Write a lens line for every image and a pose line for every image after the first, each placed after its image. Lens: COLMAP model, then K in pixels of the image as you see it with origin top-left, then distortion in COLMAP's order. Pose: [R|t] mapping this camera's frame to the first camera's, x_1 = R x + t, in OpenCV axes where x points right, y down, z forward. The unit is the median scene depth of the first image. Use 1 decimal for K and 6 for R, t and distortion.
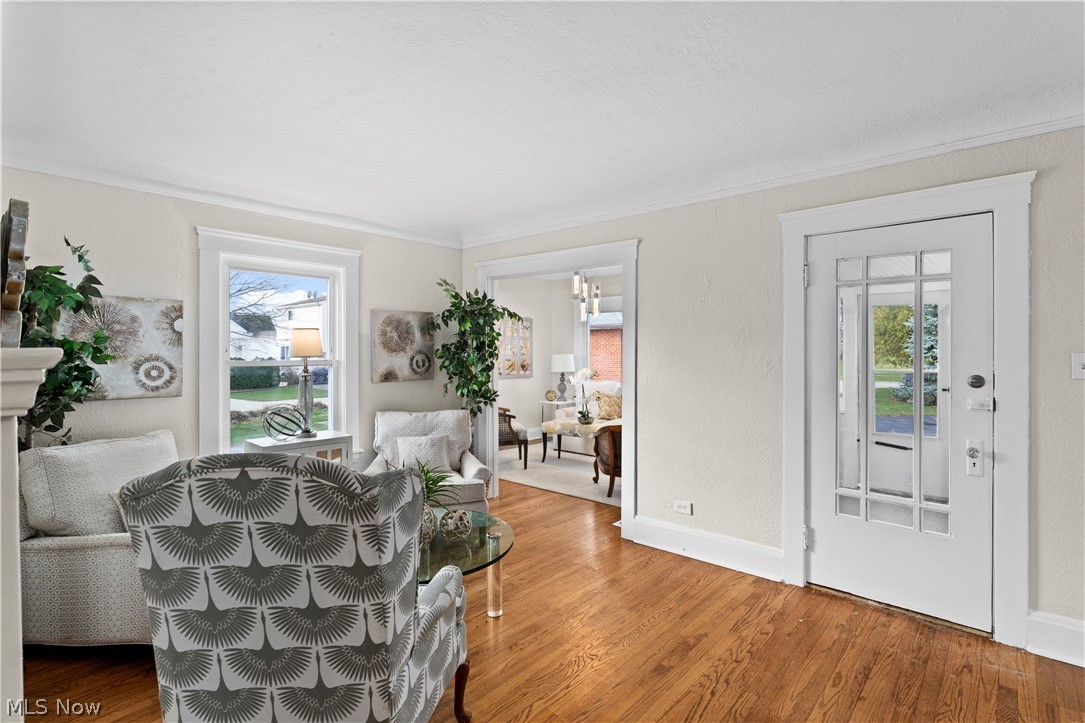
lens RADIAL K [[518.8, 0, 548.1], [0, 518.8, 353.8], [0, 0, 1]] dist [0.004584, -0.000652]
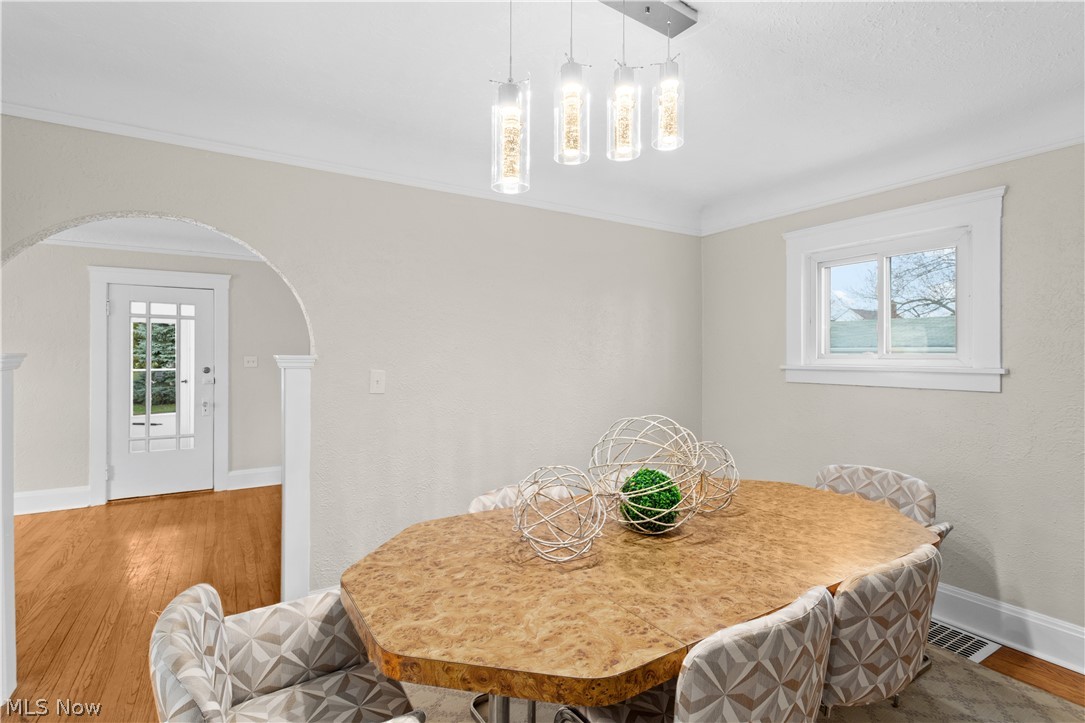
lens RADIAL K [[518.8, 0, 548.6], [0, 518.8, 357.1], [0, 0, 1]] dist [0.004584, -0.000652]
pose [[0.276967, 0.000819, 0.960879, -0.746198], [0.003398, 0.999993, -0.001832, 0.009347], [-0.960873, 0.003772, 0.276962, -0.835108]]
